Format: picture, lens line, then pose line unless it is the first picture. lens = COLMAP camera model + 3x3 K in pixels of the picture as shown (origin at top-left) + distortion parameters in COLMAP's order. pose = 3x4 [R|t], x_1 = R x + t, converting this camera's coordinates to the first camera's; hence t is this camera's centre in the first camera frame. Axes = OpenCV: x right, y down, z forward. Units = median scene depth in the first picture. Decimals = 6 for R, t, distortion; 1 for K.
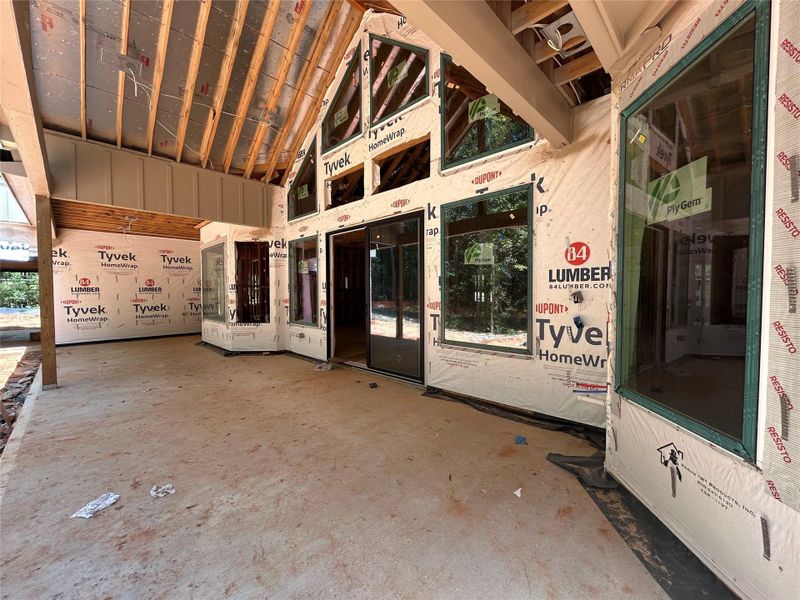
lens RADIAL K [[323.7, 0, 400.0], [0, 323.7, 300.0], [0, 0, 1]] dist [-0.001223, 0.000098]
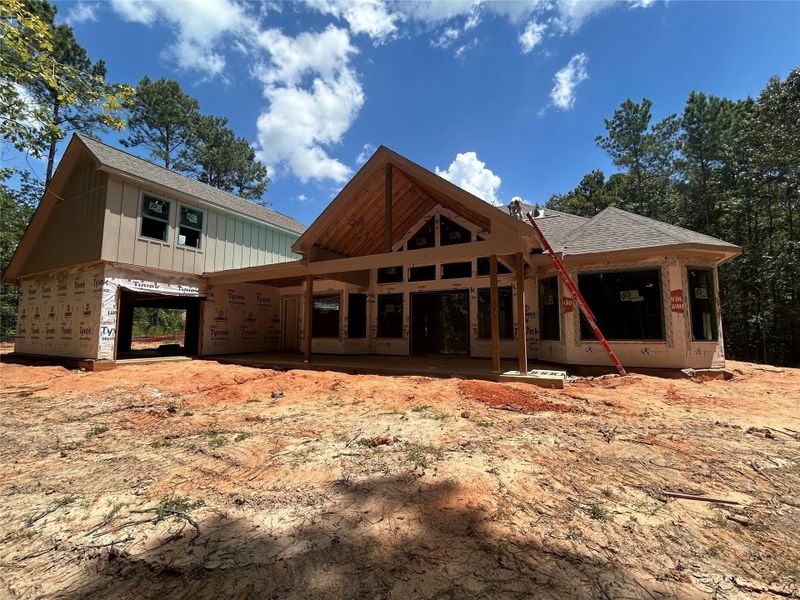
lens RADIAL K [[340.3, 0, 400.0], [0, 340.3, 300.0], [0, 0, 1]] dist [0.000658, 0.000068]
pose [[0.963009, 0.033267, 0.267407, -1.208703], [-0.000661, 0.992639, -0.121111, 0.146258], [-0.269468, 0.116454, 0.955942, -1.489293]]
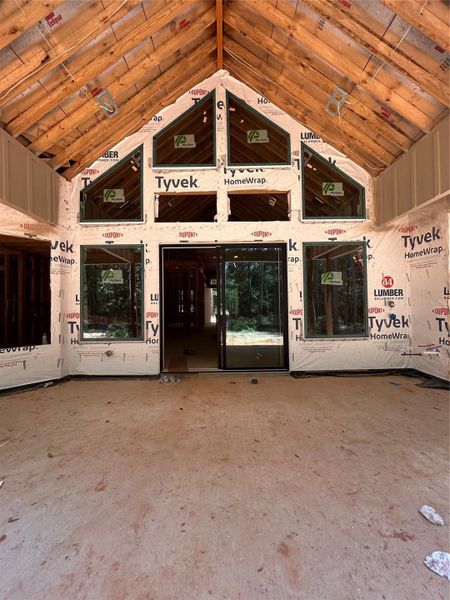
lens RADIAL K [[242.8, 0, 223.6], [0, 242.8, 299.4], [0, 0, 1]] dist [-0.001223, 0.000098]
pose [[0.713937, 0.010198, 0.700136, -0.844777], [0.027064, 0.998745, -0.042144, -0.001666], [-0.699687, 0.049037, 0.712765, 0.461668]]
